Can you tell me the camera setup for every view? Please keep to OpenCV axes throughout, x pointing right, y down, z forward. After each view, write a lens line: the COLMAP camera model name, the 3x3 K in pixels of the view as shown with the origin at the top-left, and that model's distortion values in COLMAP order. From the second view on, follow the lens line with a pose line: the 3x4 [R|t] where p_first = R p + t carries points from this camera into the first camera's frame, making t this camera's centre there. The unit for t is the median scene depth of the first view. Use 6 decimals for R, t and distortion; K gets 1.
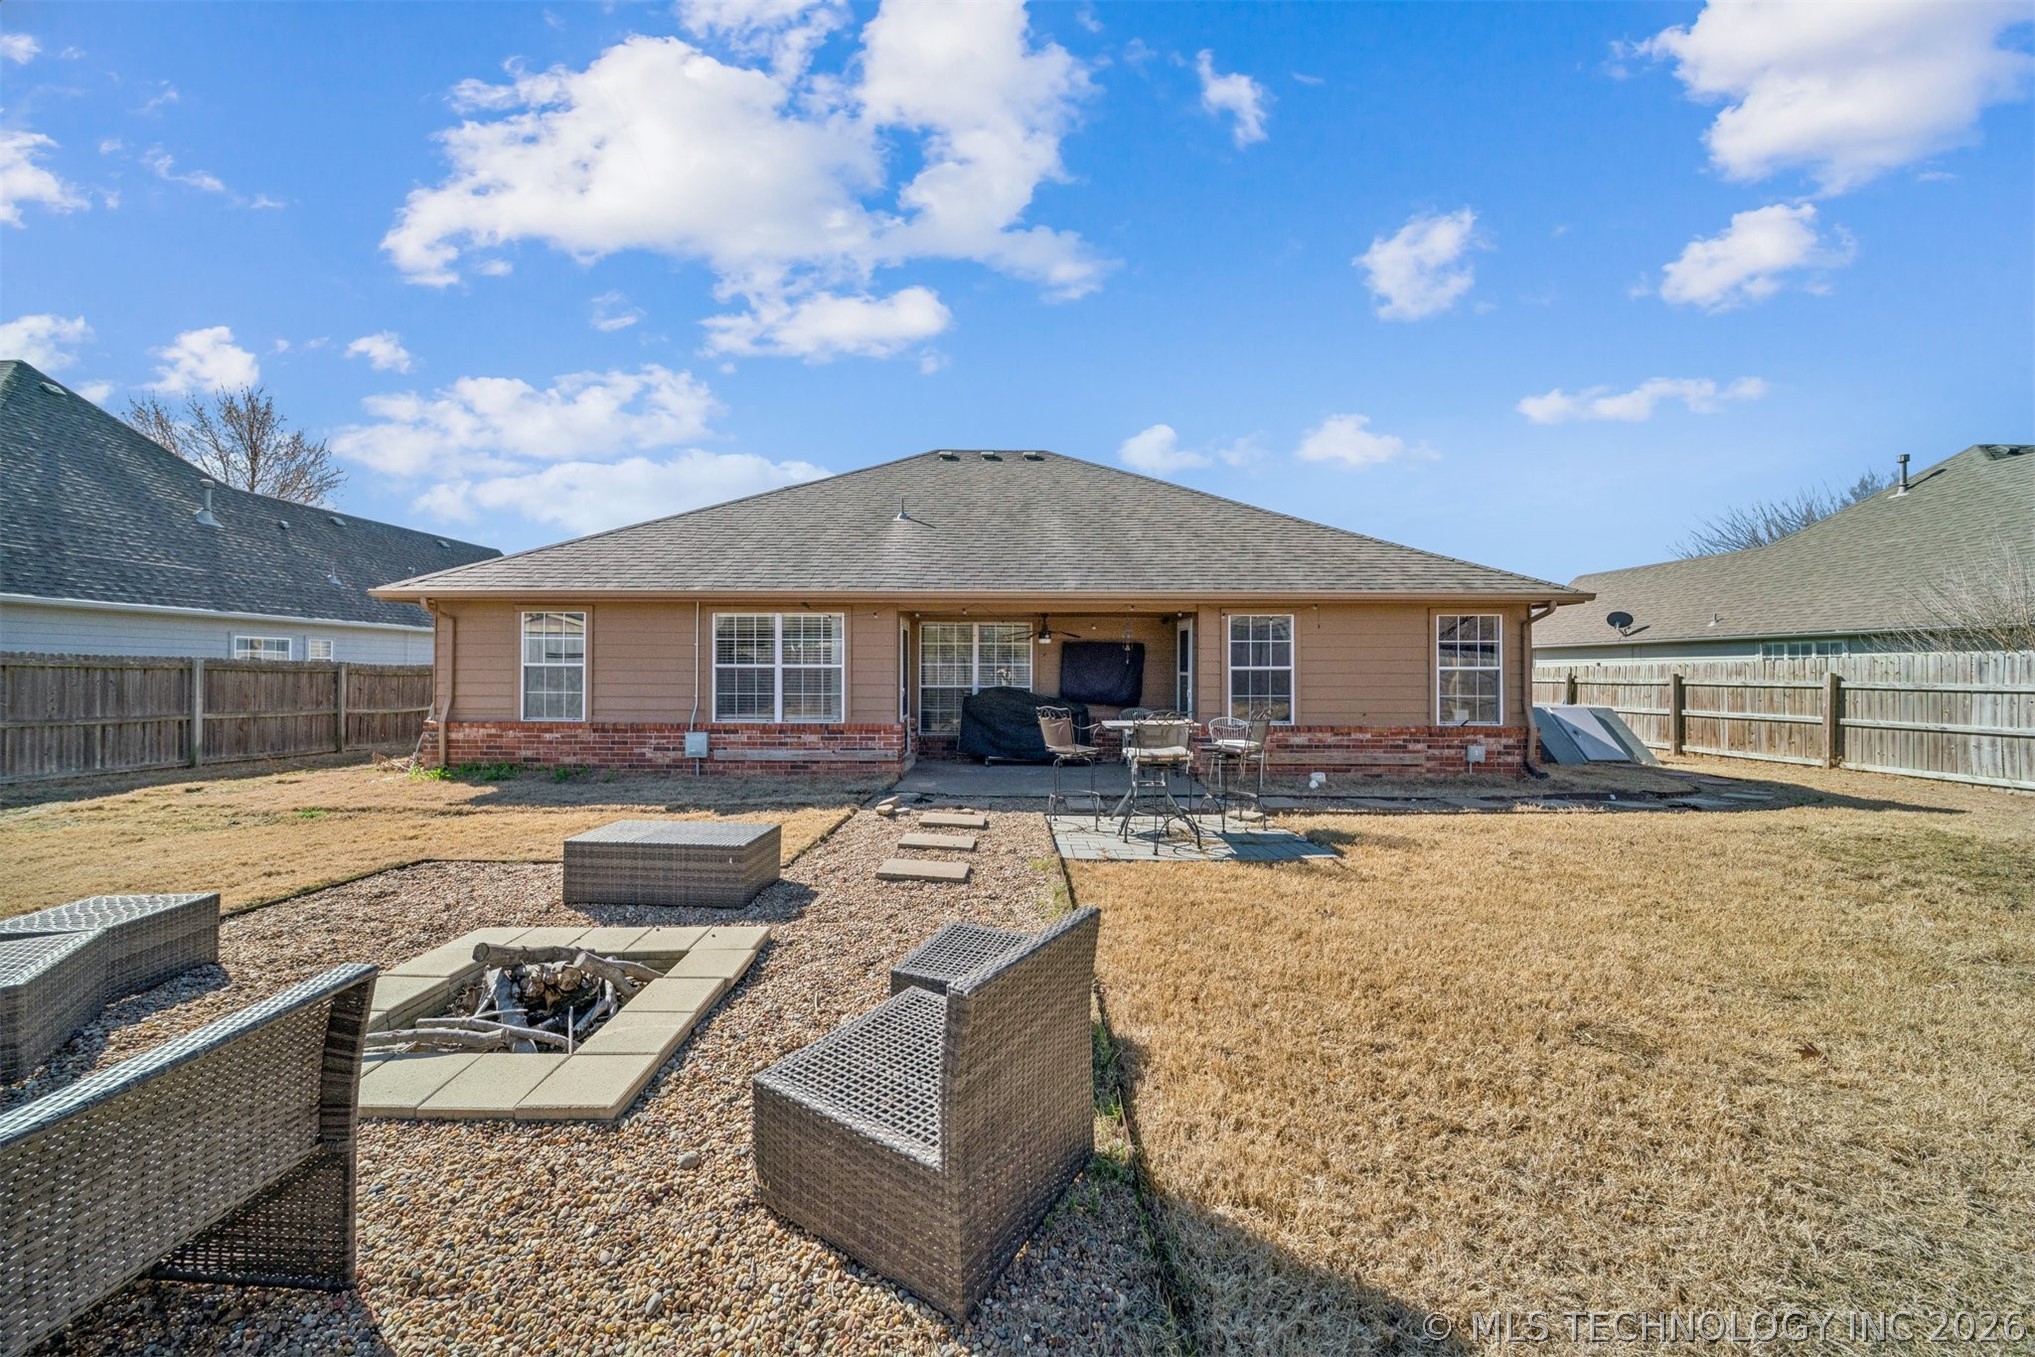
lens RADIAL K [[718.4, 0, 988.2], [0, 718.4, 662.2], [0, 0, 1]] dist [-0.000879, -0.000536]
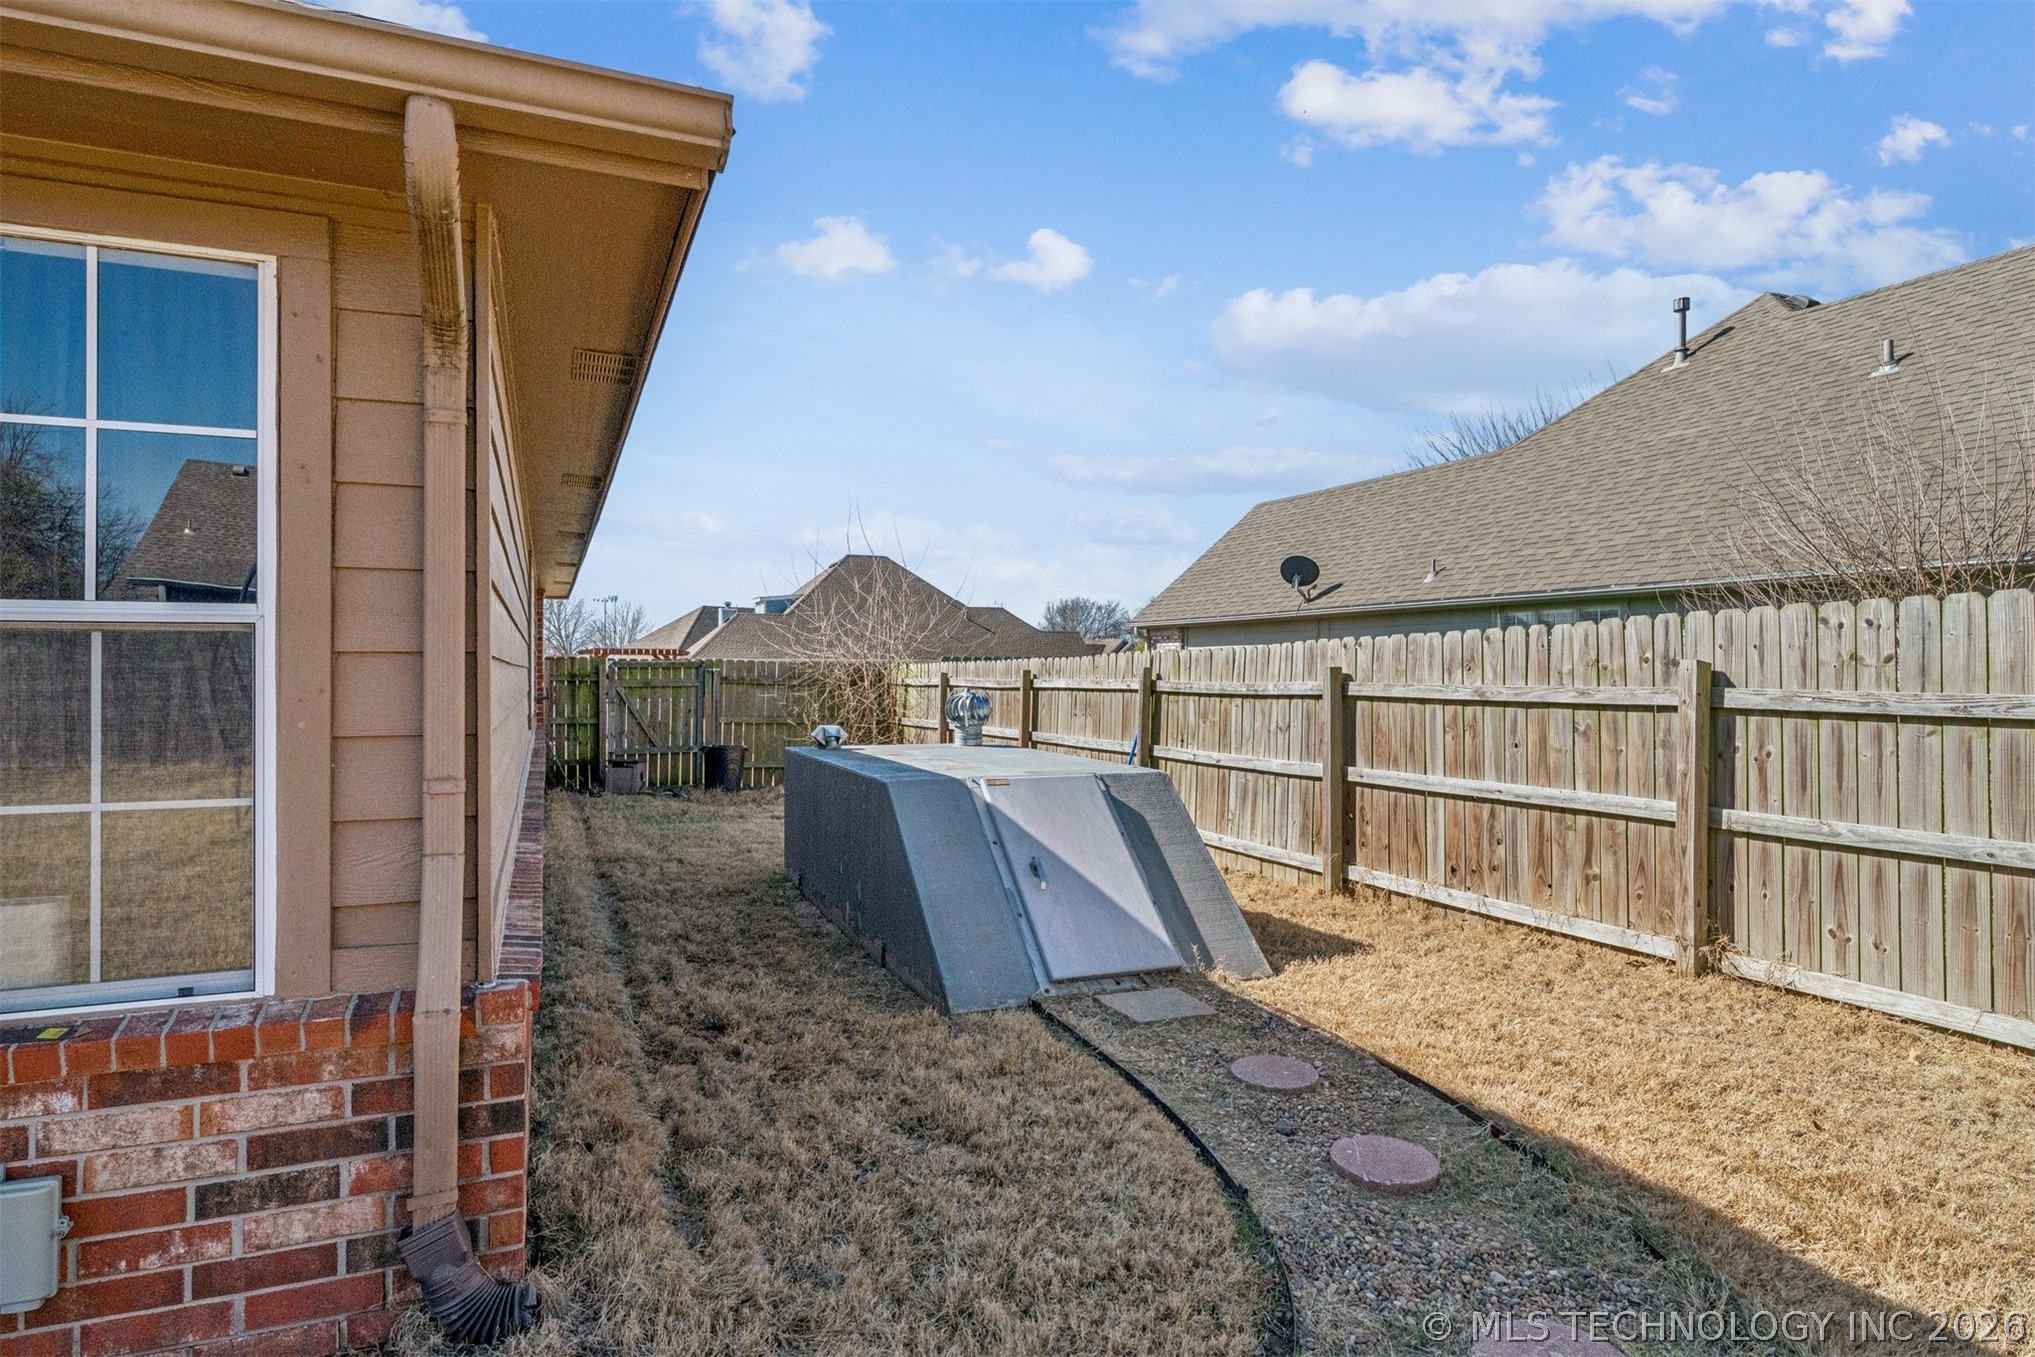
lens RADIAL K [[1086.5, 0, 980.9], [0, 1086.5, 651.6], [0, 0, 1]] dist [0.002397, 0.001662]
pose [[0.925541, 0.007261, 0.378578, 0.719175], [-0.005198, 0.999966, -0.006472, 0.015919], [-0.378612, 0.004022, 0.925547, 0.688661]]
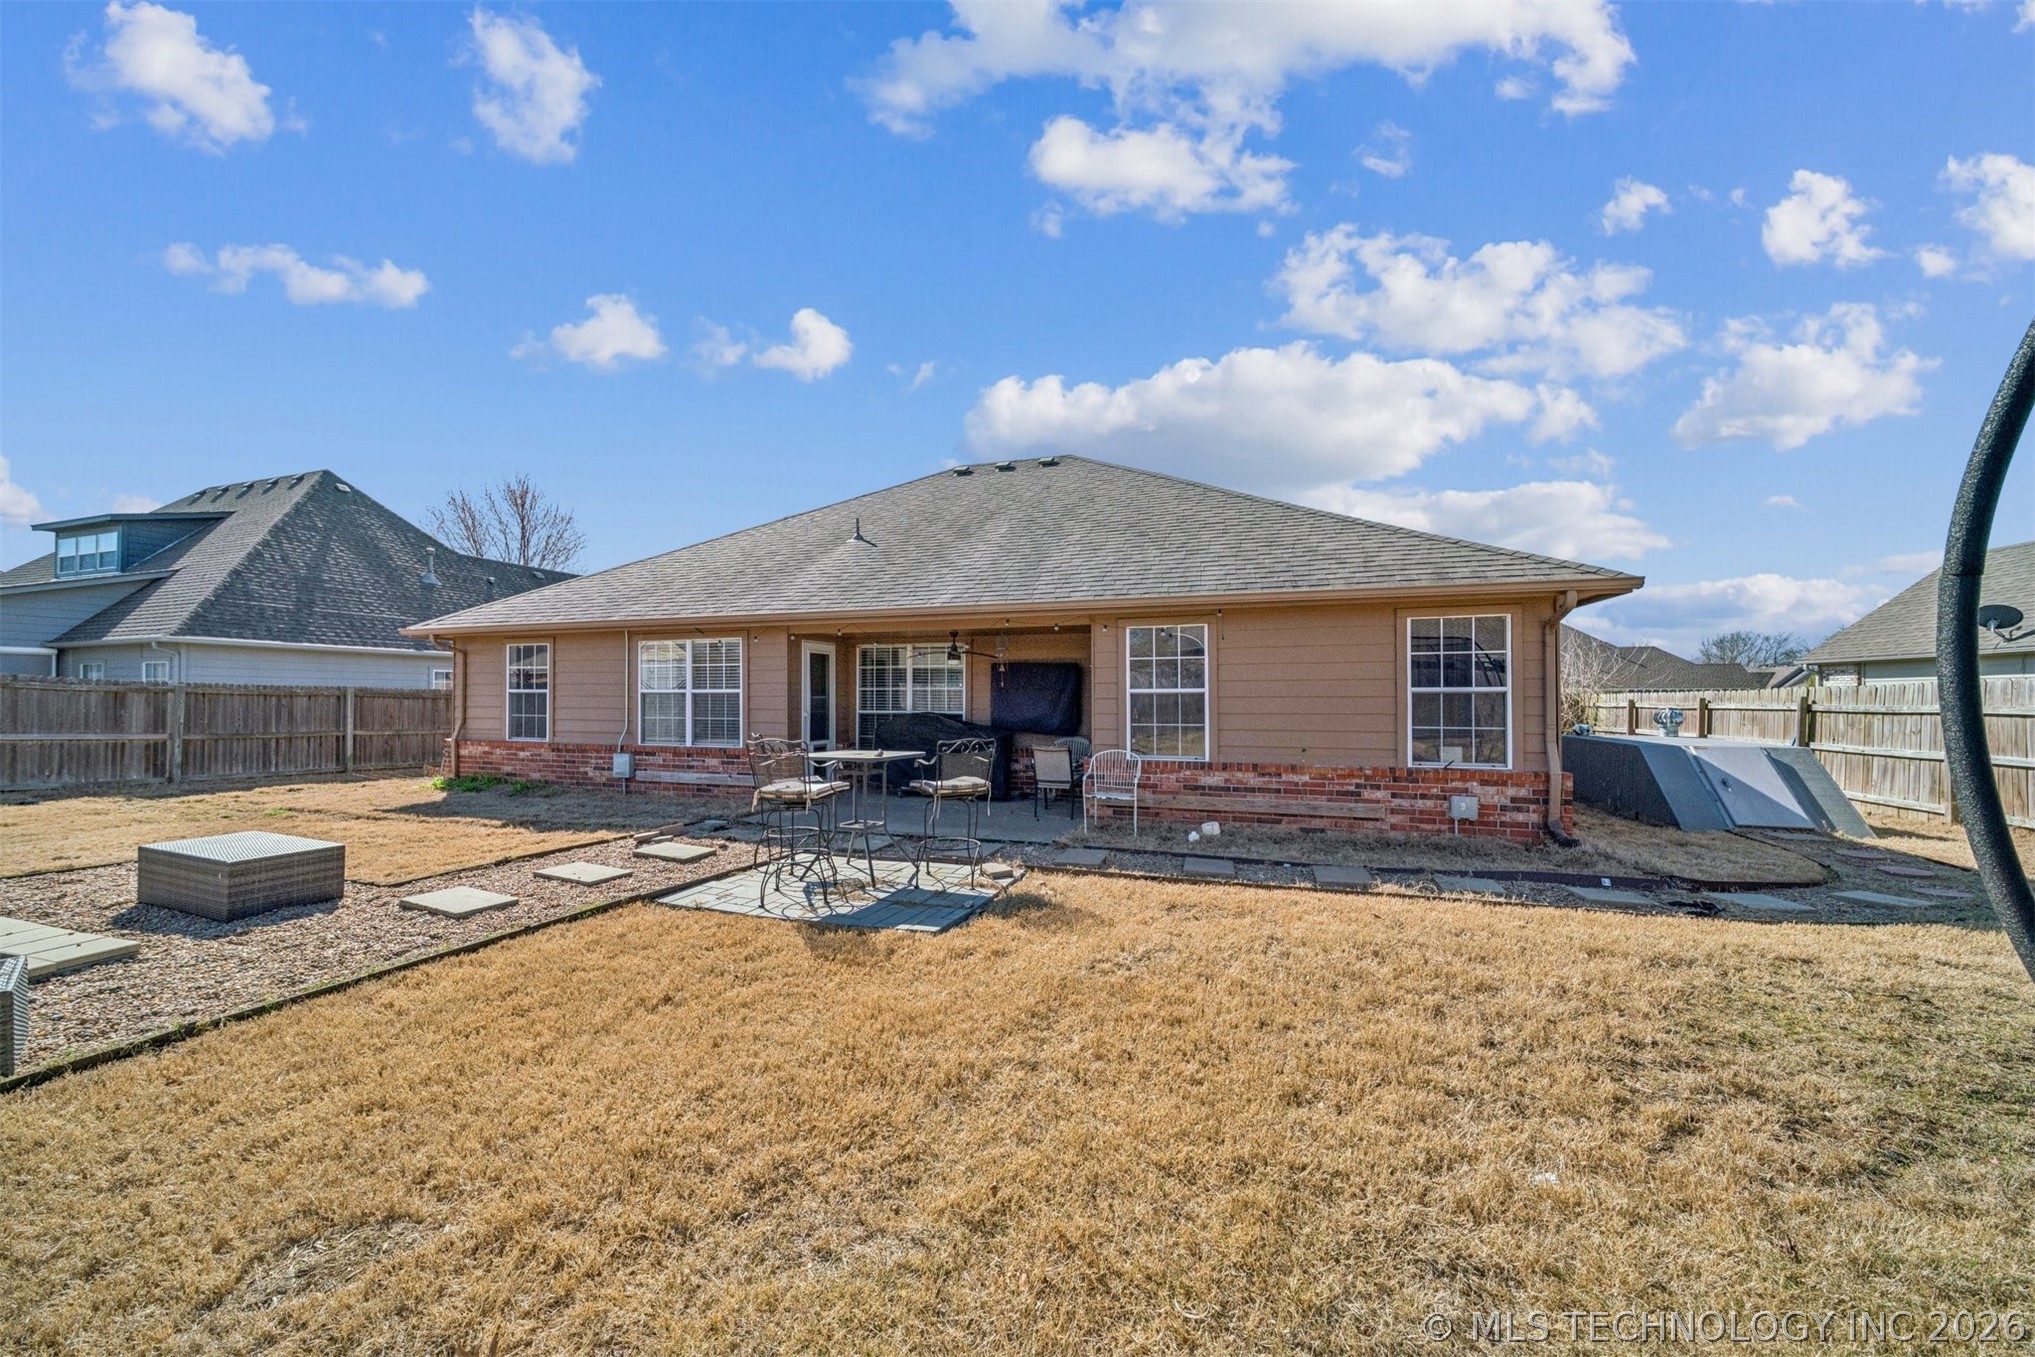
lens RADIAL K [[718.4, 0, 1005.8], [0, 718.4, 694.5], [0, 0, 1]] dist [-0.000879, -0.000536]
pose [[0.949782, -0.003403, -0.312893, 0.434822], [0.005895, 0.999958, 0.007019, 0.005466], [0.312856, -0.008511, 0.949762, 0.158372]]
